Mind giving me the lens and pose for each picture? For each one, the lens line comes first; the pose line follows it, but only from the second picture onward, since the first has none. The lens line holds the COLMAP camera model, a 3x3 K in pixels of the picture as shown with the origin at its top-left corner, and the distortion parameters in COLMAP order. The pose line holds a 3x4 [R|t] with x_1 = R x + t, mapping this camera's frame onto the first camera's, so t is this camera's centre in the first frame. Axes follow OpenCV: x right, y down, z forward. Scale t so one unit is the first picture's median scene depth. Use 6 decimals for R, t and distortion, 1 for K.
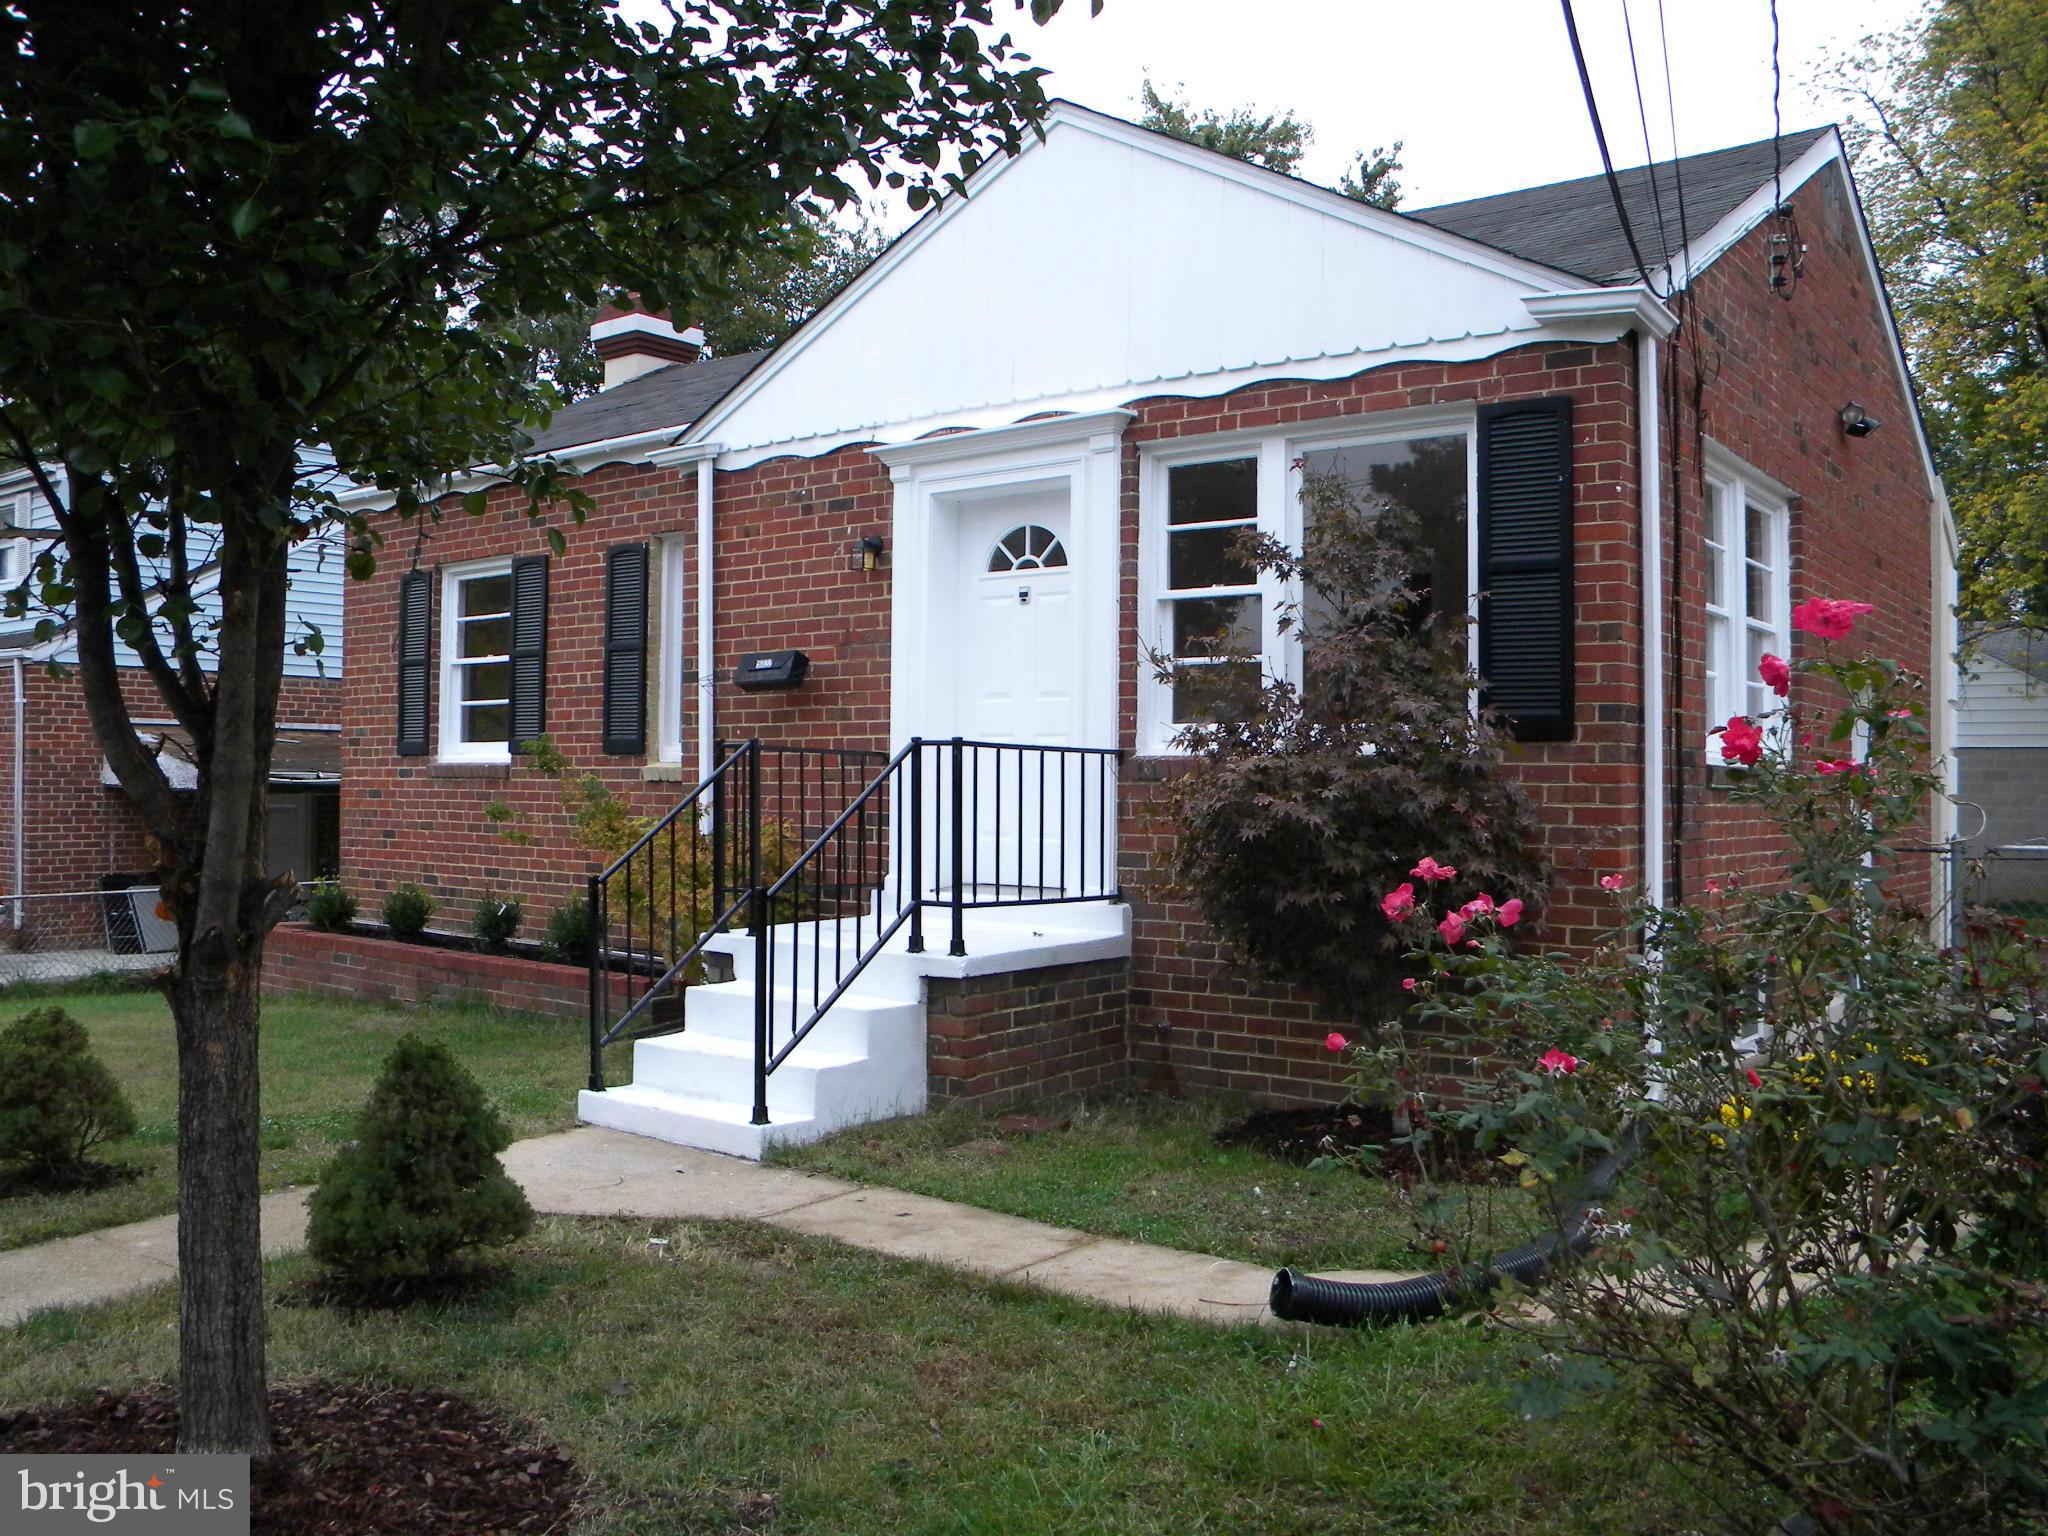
lens RADIAL K [[1730.5, 0, 1031.0], [0, 1730.5, 762.1], [0, 0, 1]] dist [-0.186399, 0.152580]
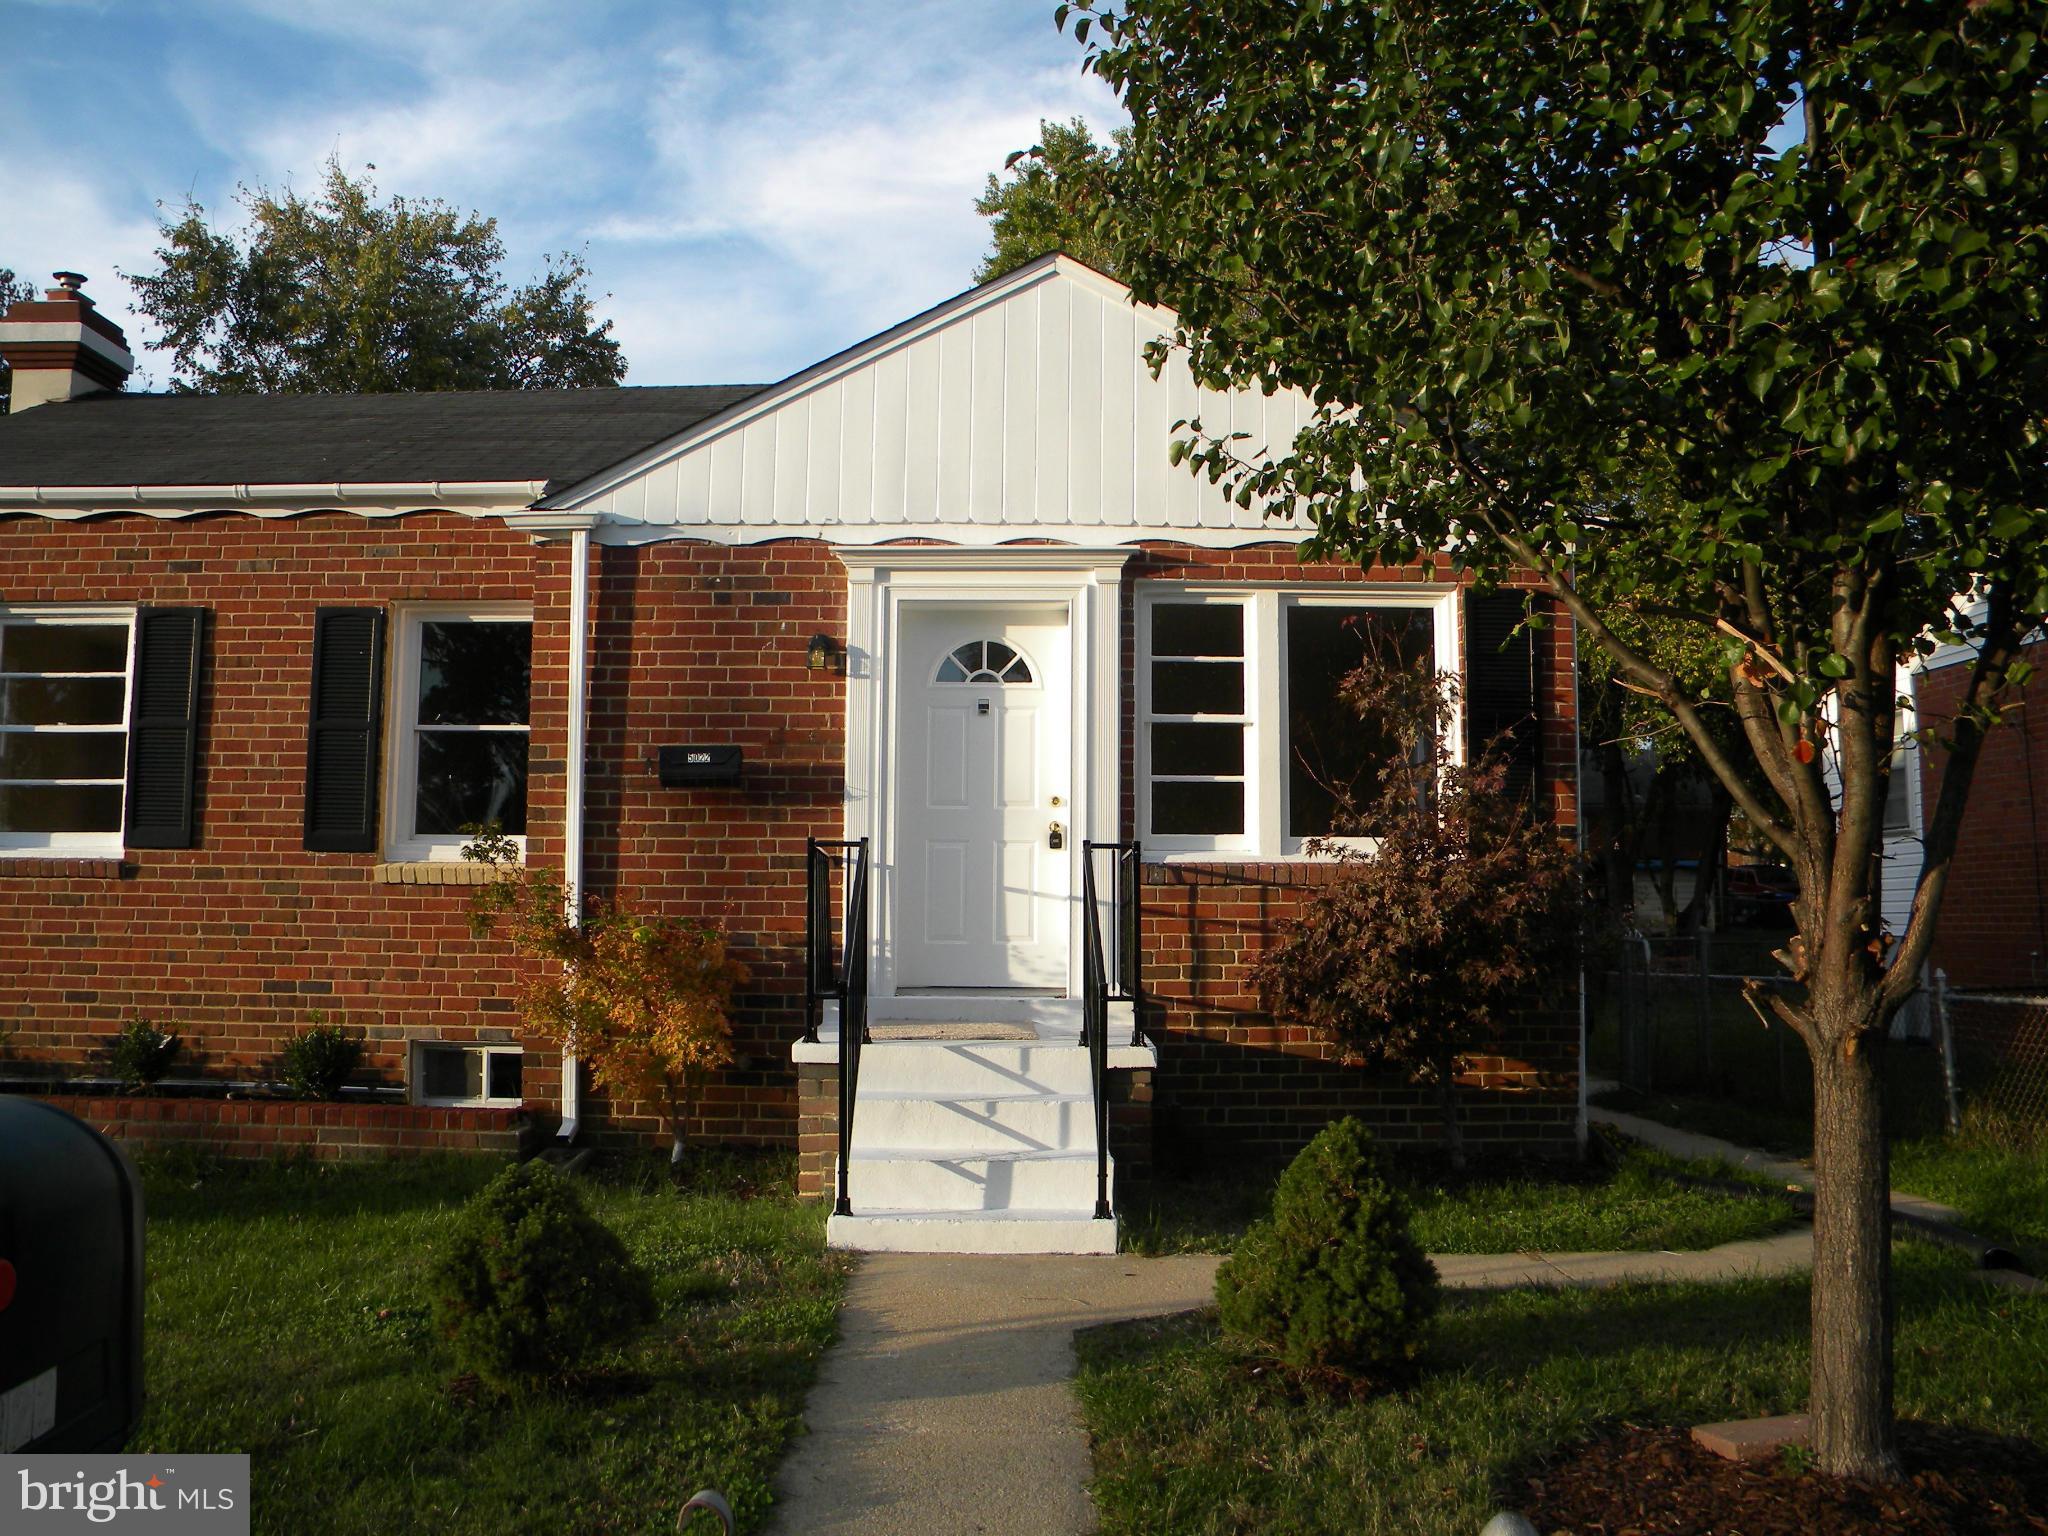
lens RADIAL K [[1730.5, 0, 1031.0], [0, 1730.5, 762.1], [0, 0, 1]] dist [-0.186399, 0.152580]
pose [[0.784556, 0.051027, 0.617955, -0.614793], [-0.006671, 0.997245, -0.073878, 0.013364], [-0.620023, 0.053839, 0.782735, 0.162610]]
